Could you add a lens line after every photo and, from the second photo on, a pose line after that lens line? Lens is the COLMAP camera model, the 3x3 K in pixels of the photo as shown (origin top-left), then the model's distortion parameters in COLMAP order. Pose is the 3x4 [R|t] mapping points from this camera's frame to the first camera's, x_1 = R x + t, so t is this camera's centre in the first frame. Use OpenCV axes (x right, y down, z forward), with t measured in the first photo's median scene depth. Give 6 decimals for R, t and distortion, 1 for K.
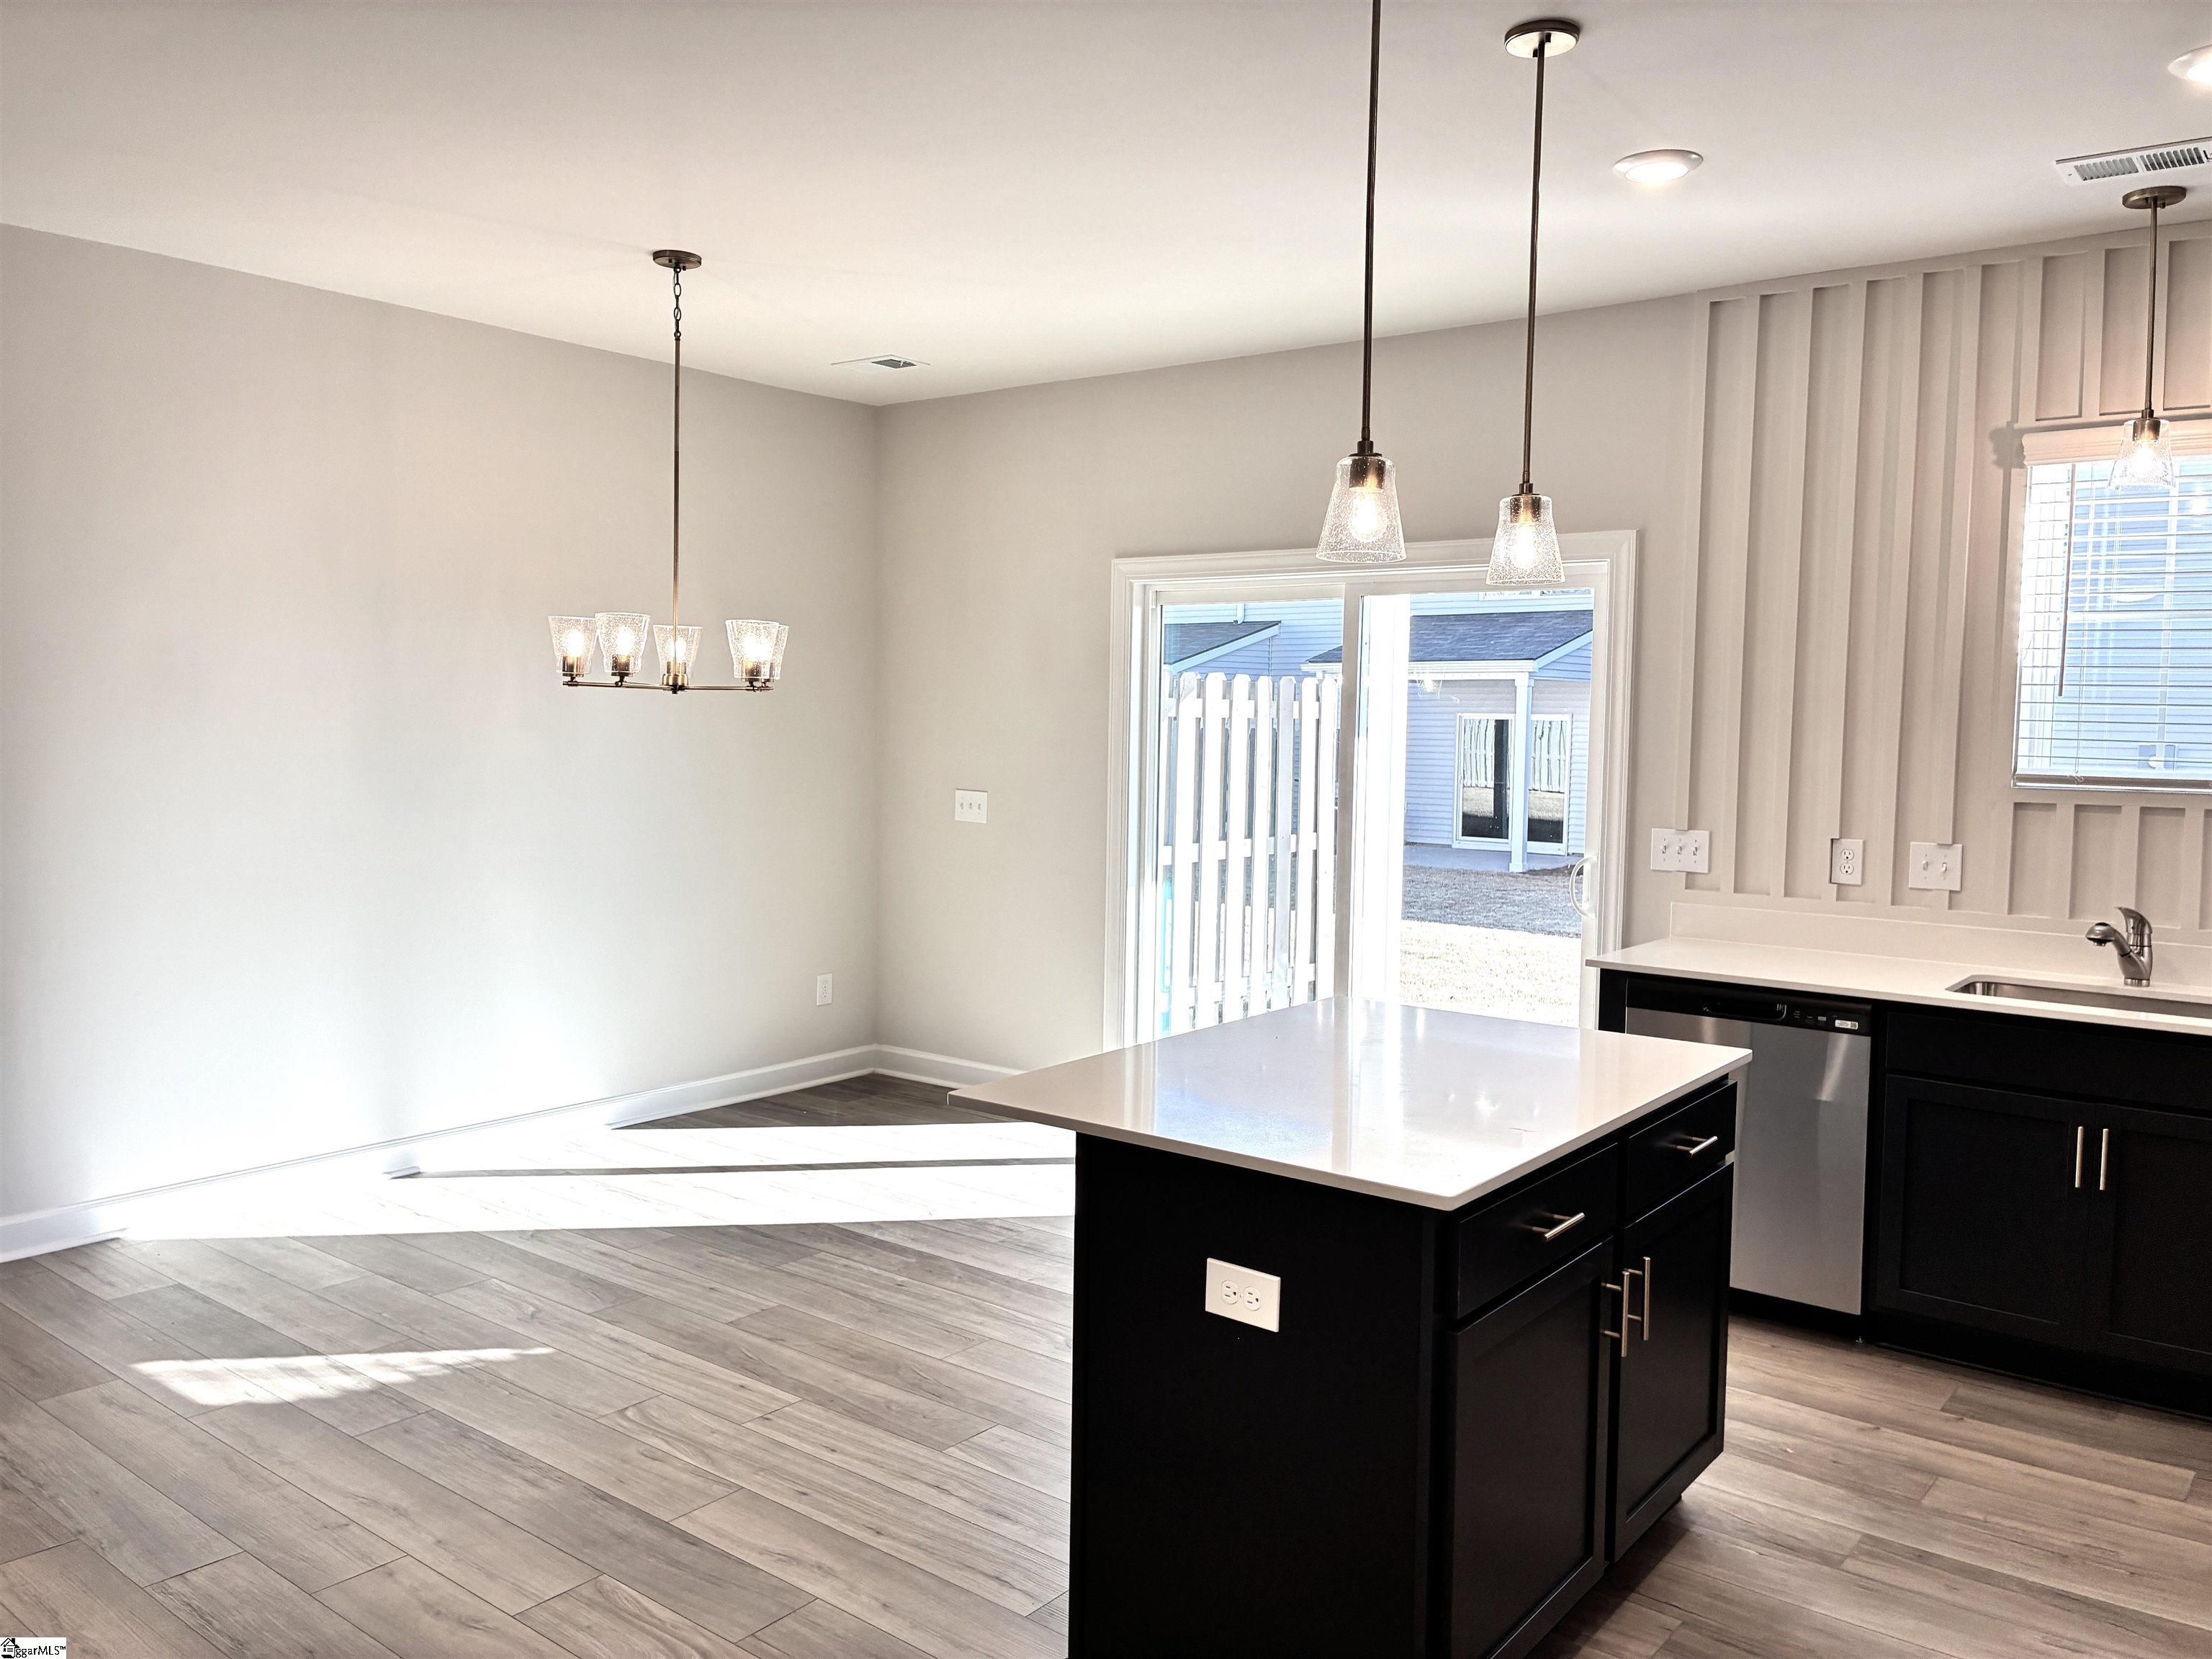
lens RADIAL K [[1669.2, 0, 1106.0], [0, 1669.2, 829.5], [0, 0, 1]] dist [0.029849, -0.055317]
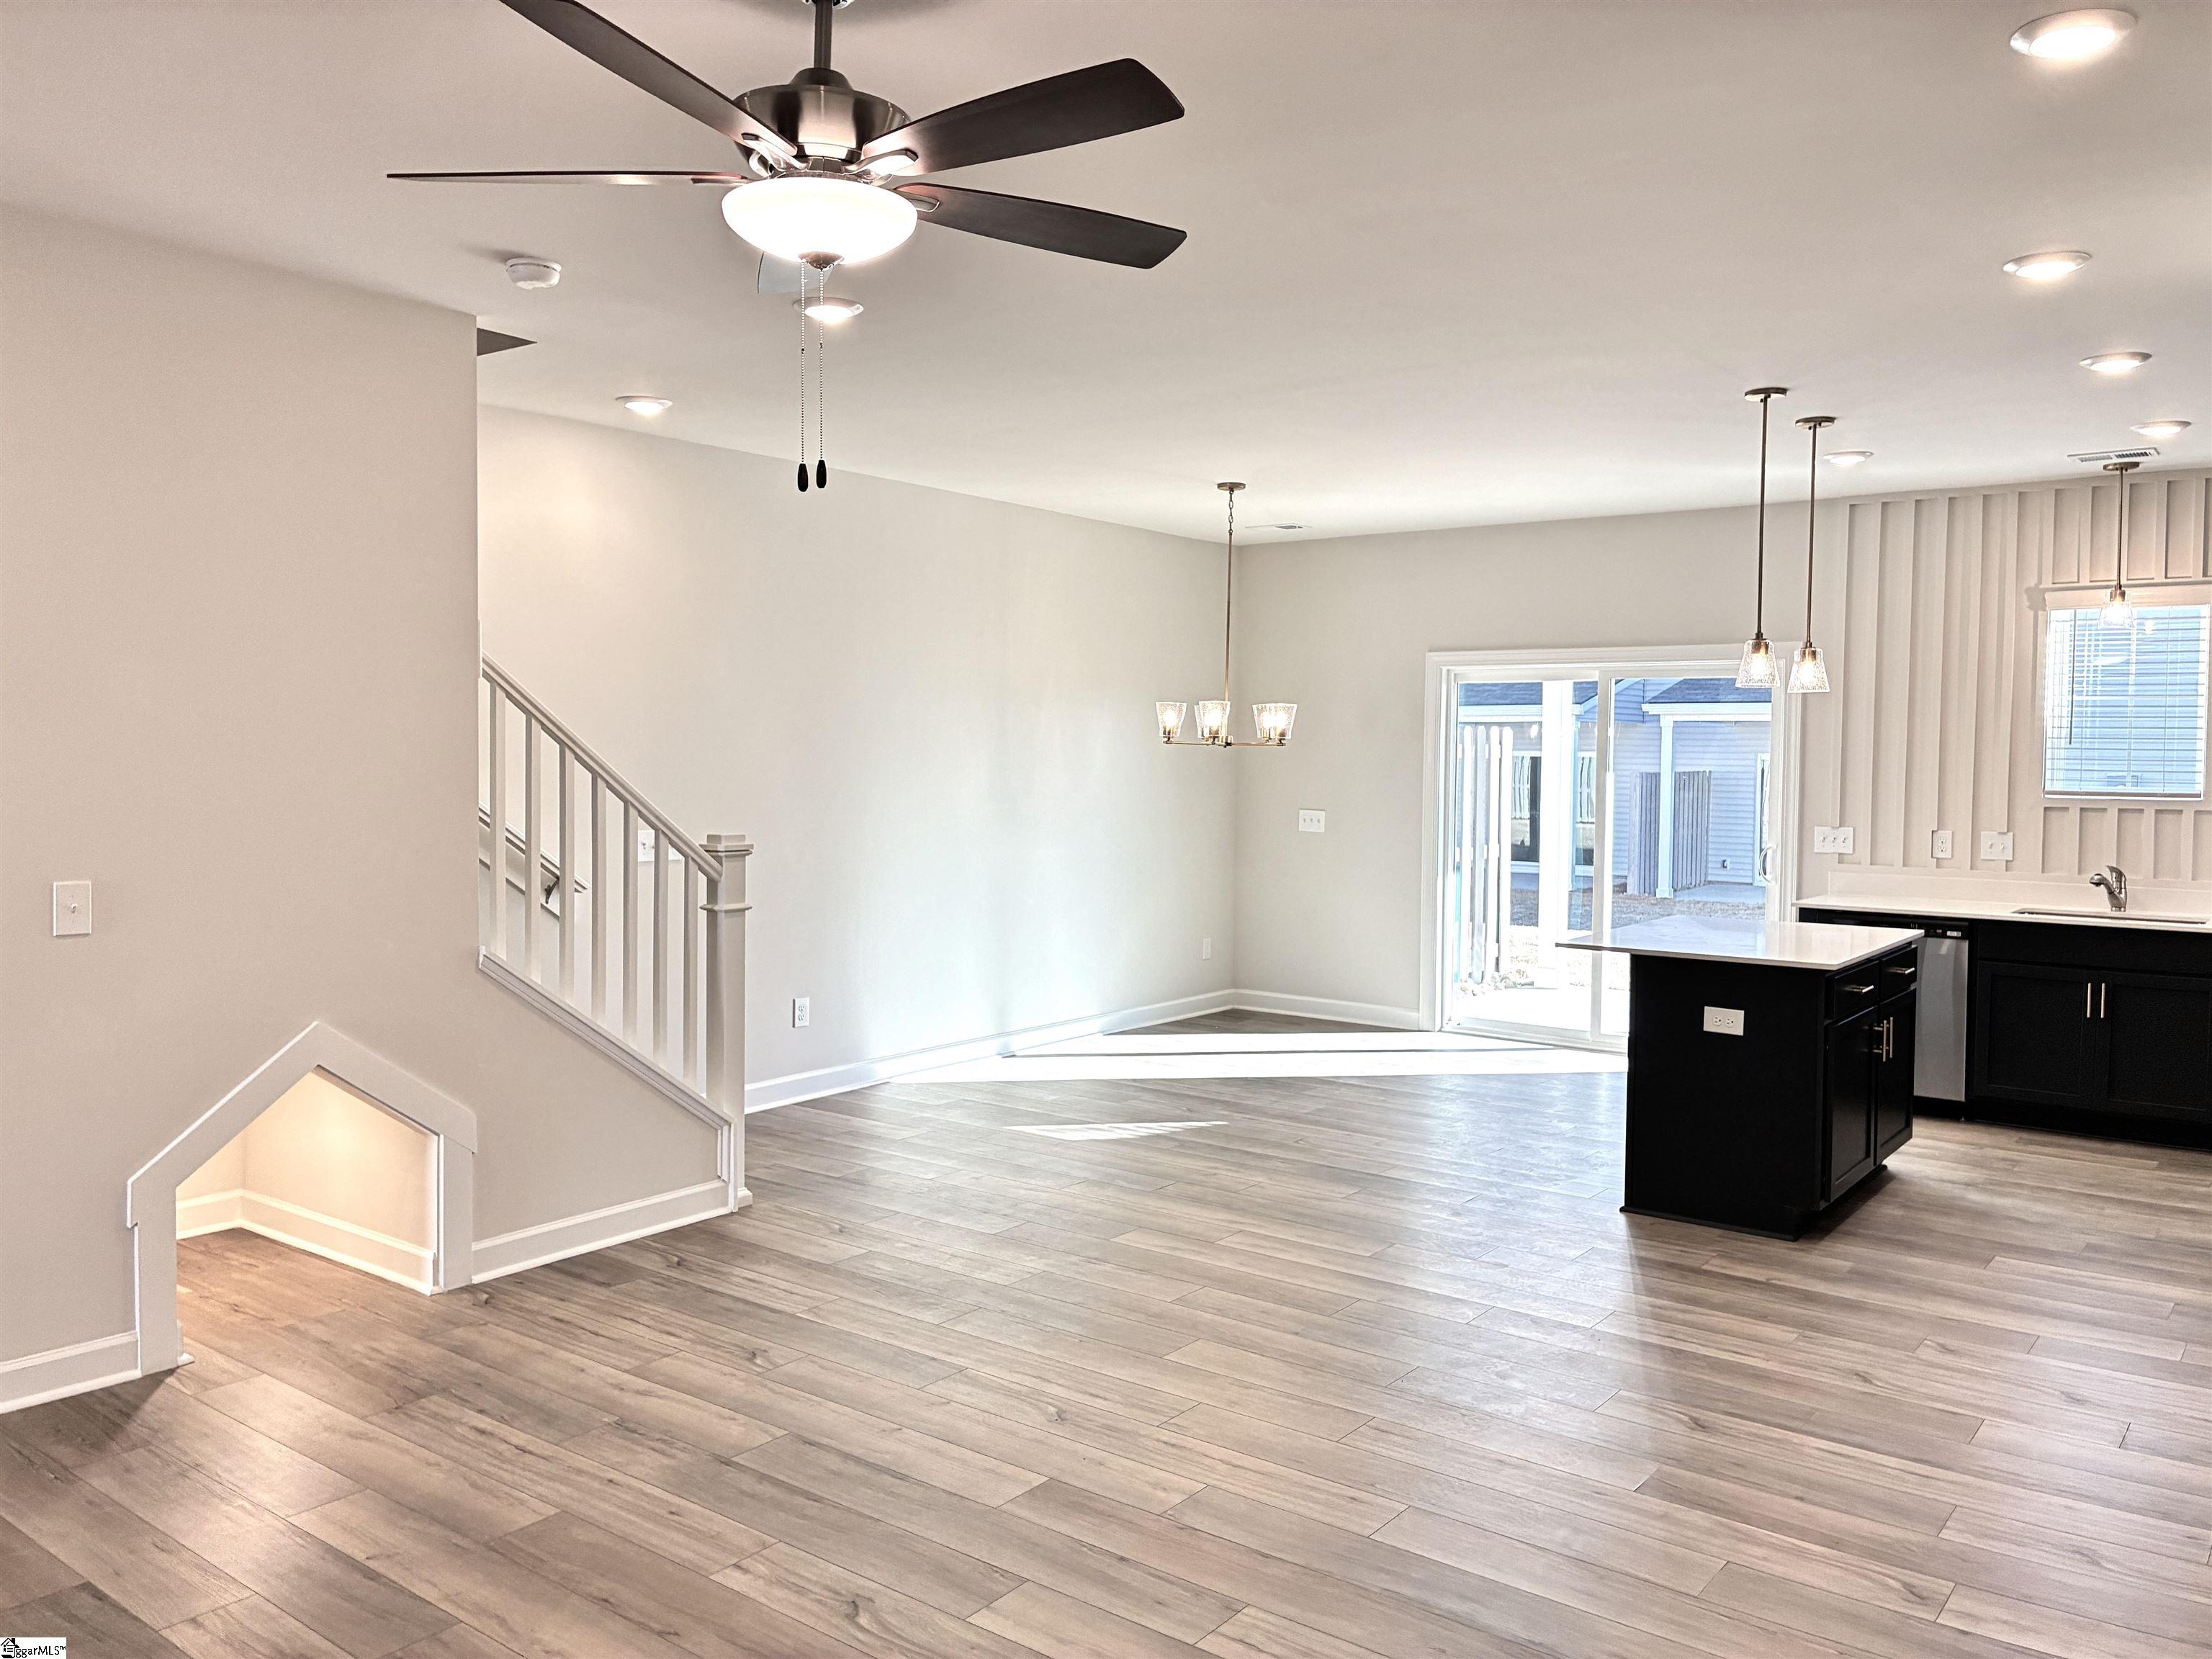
lens RADIAL K [[1668.1, 0, 1065.3], [0, 1668.1, 830.2], [0, 0, 1]] dist [0.010981, -0.038356]
pose [[0.999963, -0.006364, -0.005766, -0.449043], [0.006234, 0.999734, -0.022208, 0.039347], [0.005906, 0.022171, 0.999737, -0.708167]]
